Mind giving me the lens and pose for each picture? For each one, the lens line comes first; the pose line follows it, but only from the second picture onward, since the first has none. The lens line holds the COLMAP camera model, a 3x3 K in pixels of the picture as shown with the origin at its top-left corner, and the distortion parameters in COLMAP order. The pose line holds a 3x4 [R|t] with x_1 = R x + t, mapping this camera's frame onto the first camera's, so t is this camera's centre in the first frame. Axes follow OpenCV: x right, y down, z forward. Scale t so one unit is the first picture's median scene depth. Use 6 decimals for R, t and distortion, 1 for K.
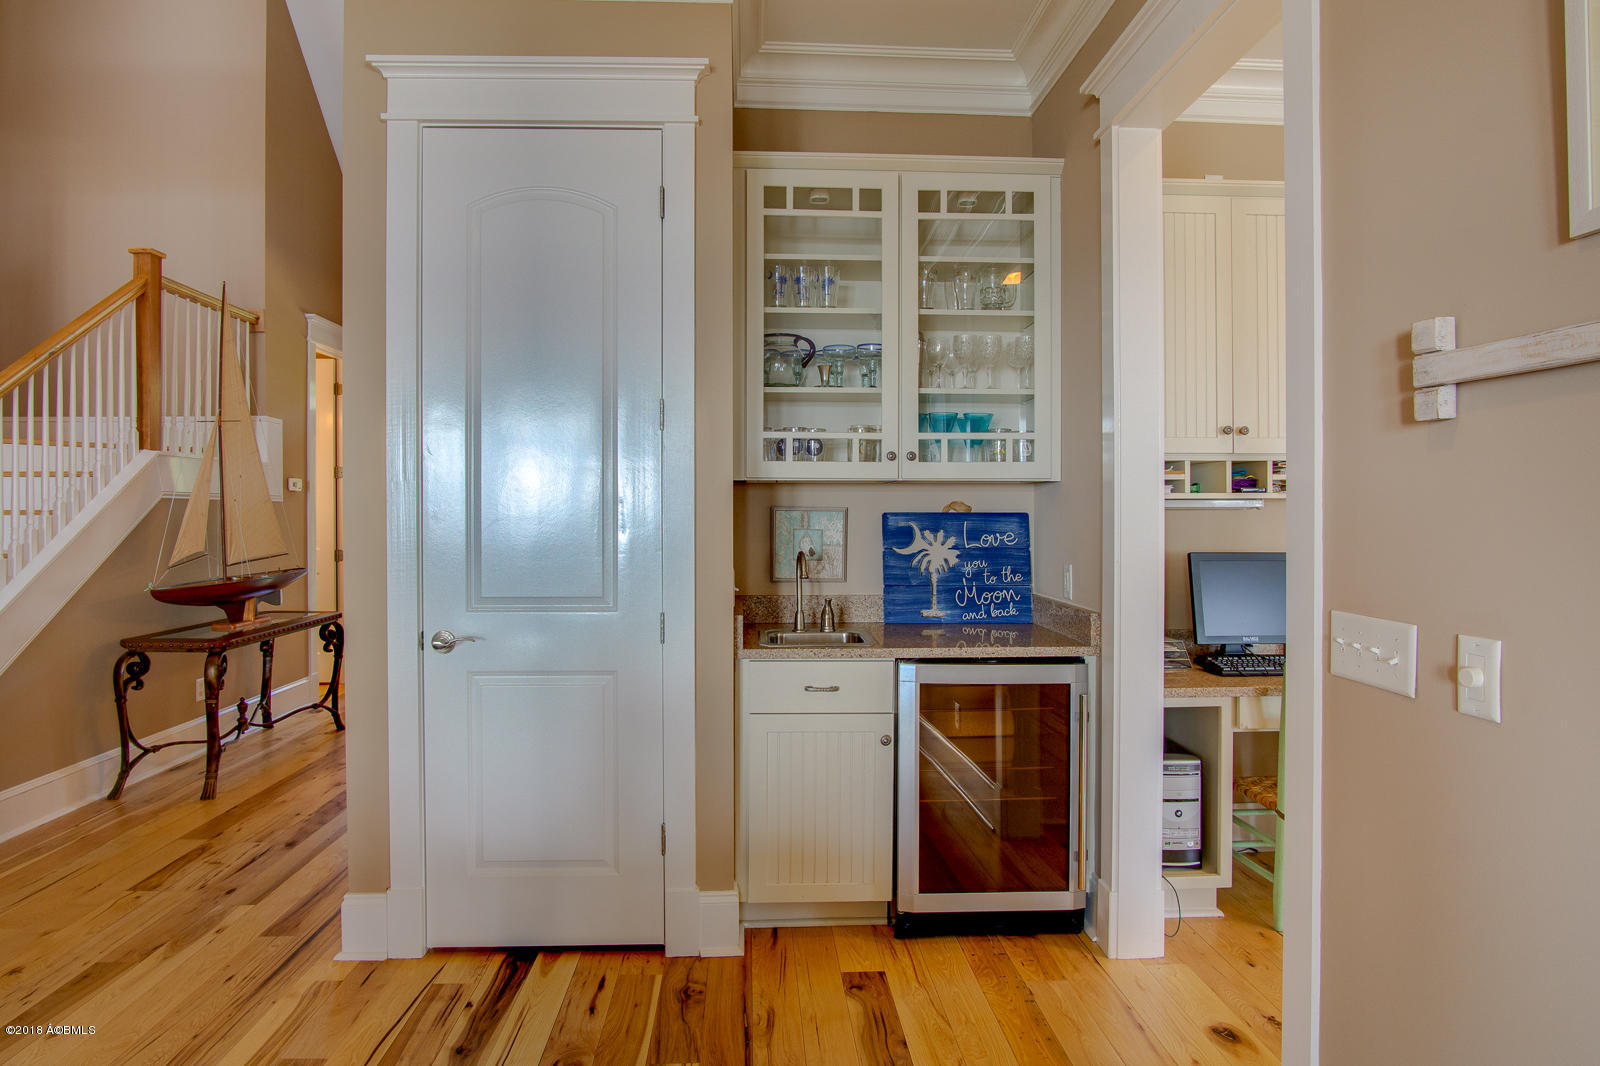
lens RADIAL K [[883.5, 0, 795.4], [0, 883.5, 512.5], [0, 0, 1]] dist [-0.004227, -0.000376]
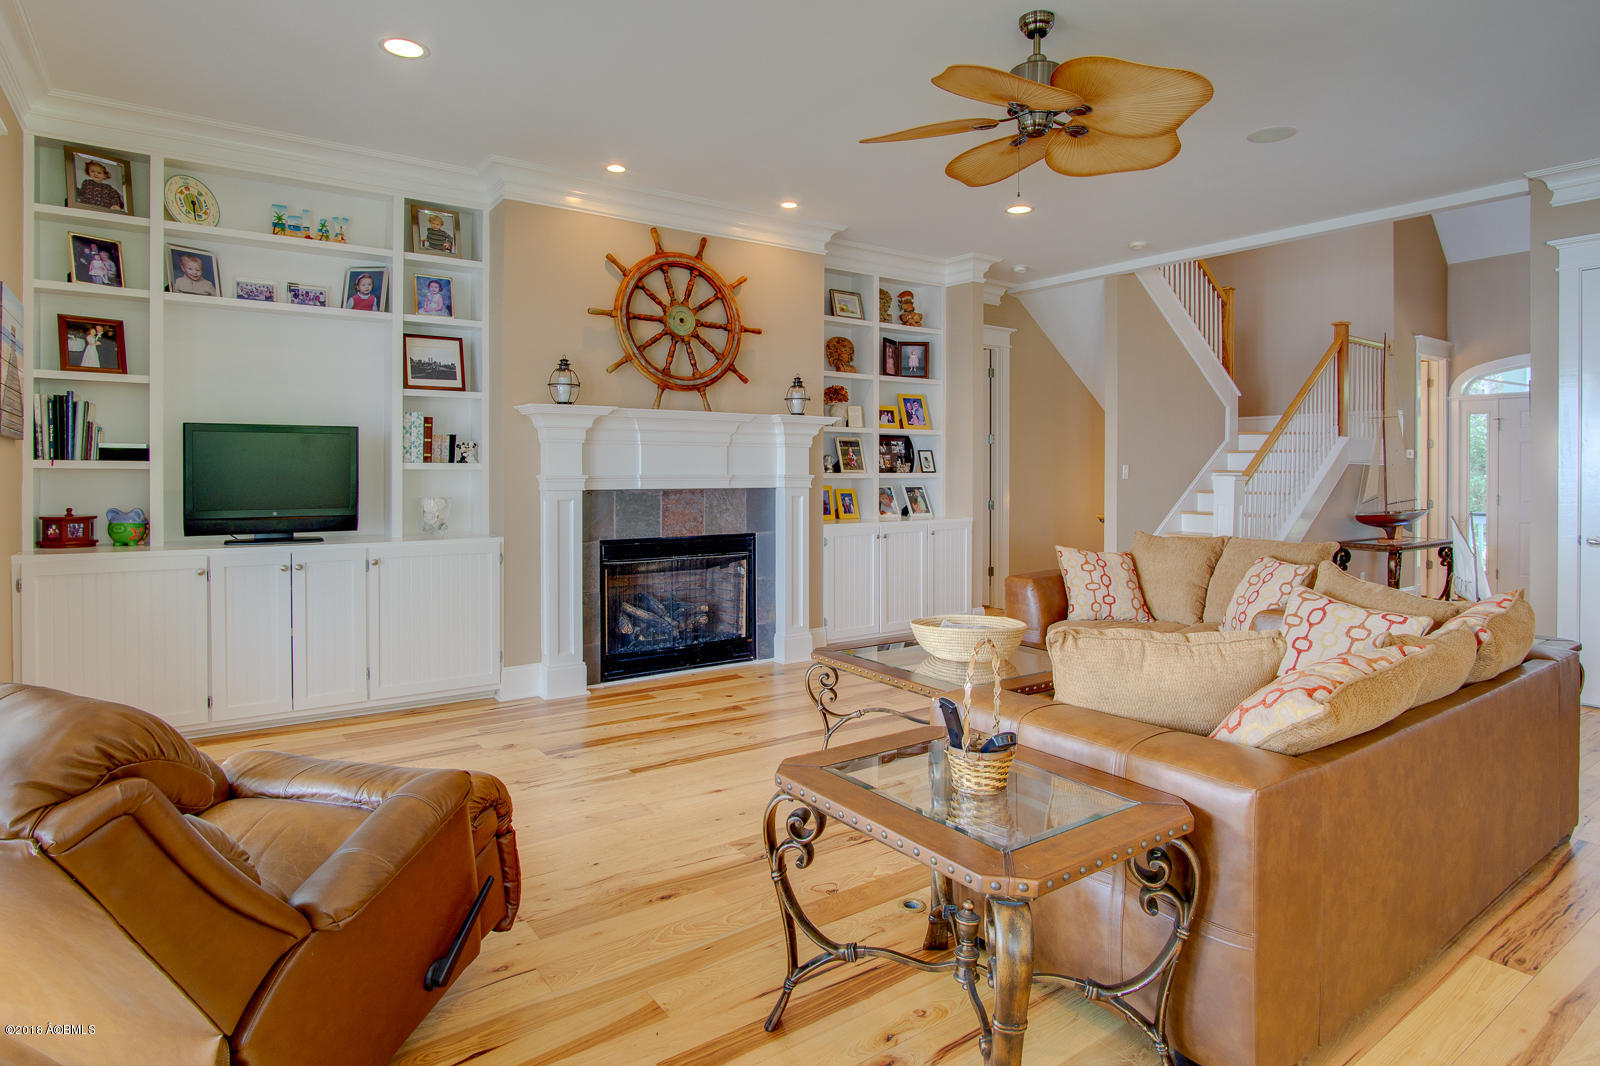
lens RADIAL K [[890.0, 0, 797.2], [0, 890.0, 477.0], [0, 0, 1]] dist [-0.000032, -0.000141]
pose [[0.547027, 0.007544, -0.837081, 0.155047], [-0.003248, 0.999971, 0.006889, 0.000563], [0.837109, -0.001049, 0.547036, -0.870399]]
